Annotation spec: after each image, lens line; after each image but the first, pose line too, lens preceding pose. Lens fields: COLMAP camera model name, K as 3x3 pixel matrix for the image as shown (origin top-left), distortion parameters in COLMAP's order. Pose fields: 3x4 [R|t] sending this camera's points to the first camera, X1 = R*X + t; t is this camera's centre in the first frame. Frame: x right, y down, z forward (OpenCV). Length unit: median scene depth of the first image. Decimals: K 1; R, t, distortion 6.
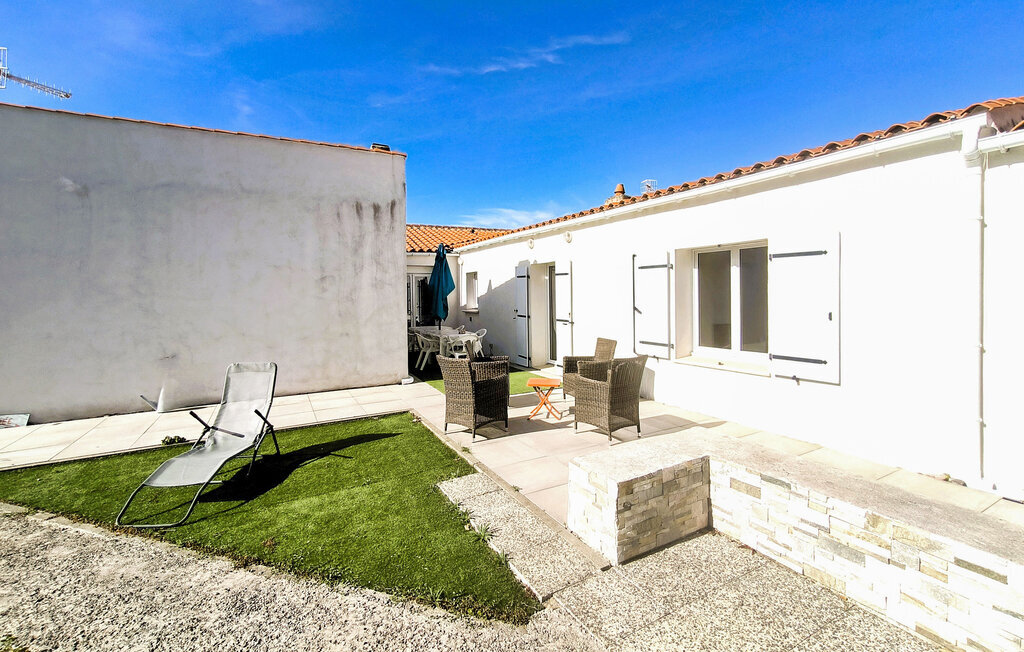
lens RADIAL K [[453.7, 0, 511.9], [0, 453.7, 297.4], [0, 0, 1]] dist [-0.000936, -0.000023]
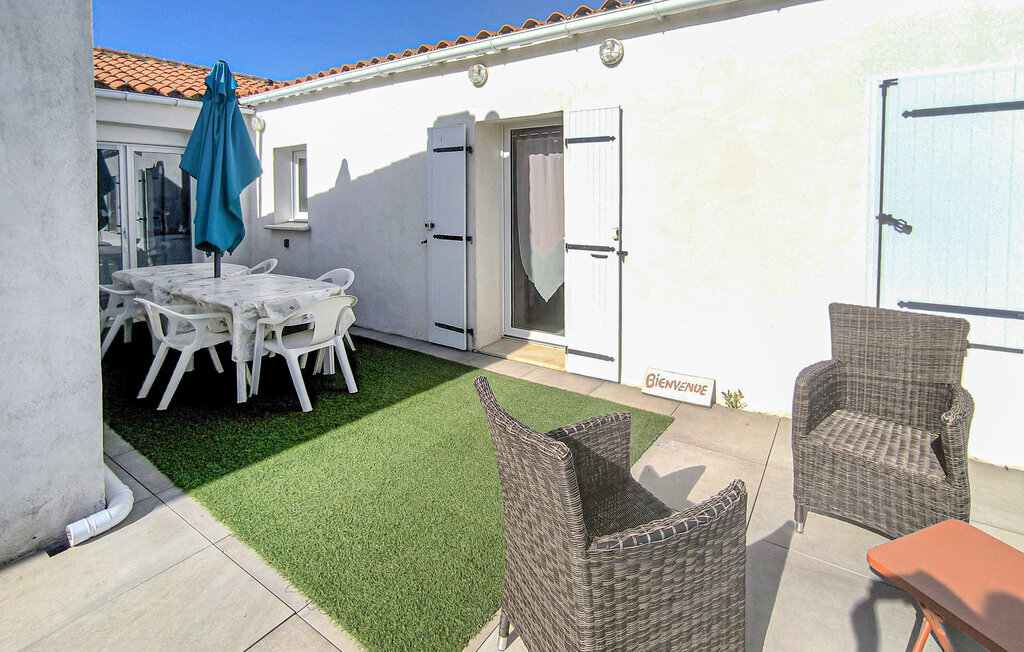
lens RADIAL K [[468.7, 0, 554.5], [0, 468.7, 208.1], [0, 0, 1]] dist [0.000247, 0.000320]
pose [[0.865199, -0.001710, 0.501426, -0.146350], [-0.000643, 0.999990, 0.004520, 0.011726], [-0.501428, -0.004233, 0.865189, 0.663274]]
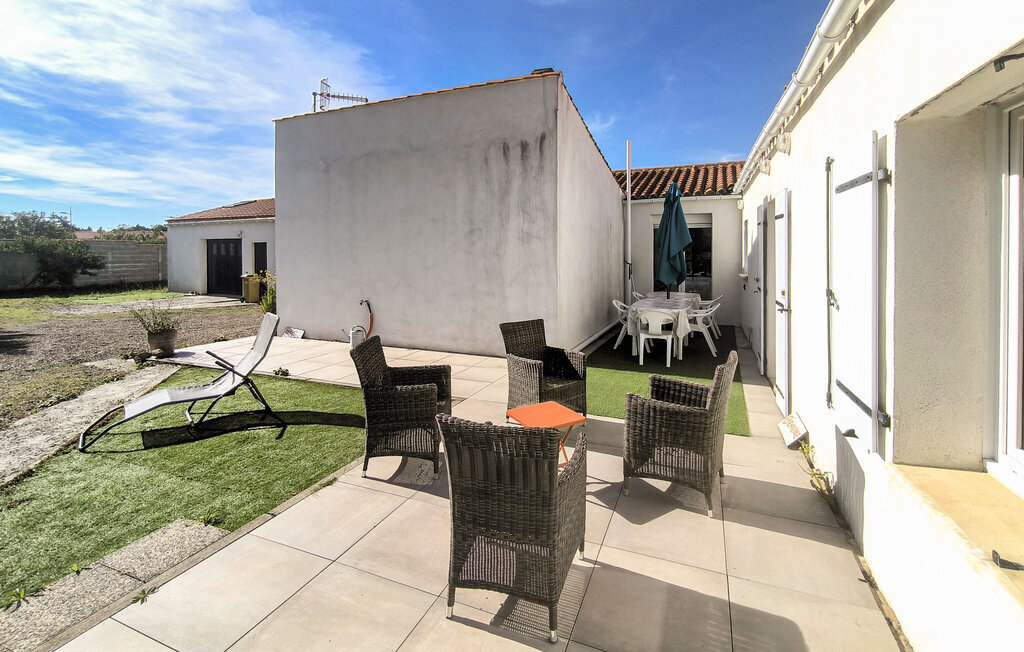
lens RADIAL K [[451.5, 0, 525.1], [0, 451.5, 253.3], [0, 0, 1]] dist [-0.019853, 0.000196]
pose [[0.645557, 0.019830, -0.763455, 0.330872], [-0.016364, 0.999793, 0.012131, -0.009660], [0.763537, 0.004662, 0.645747, 0.456656]]
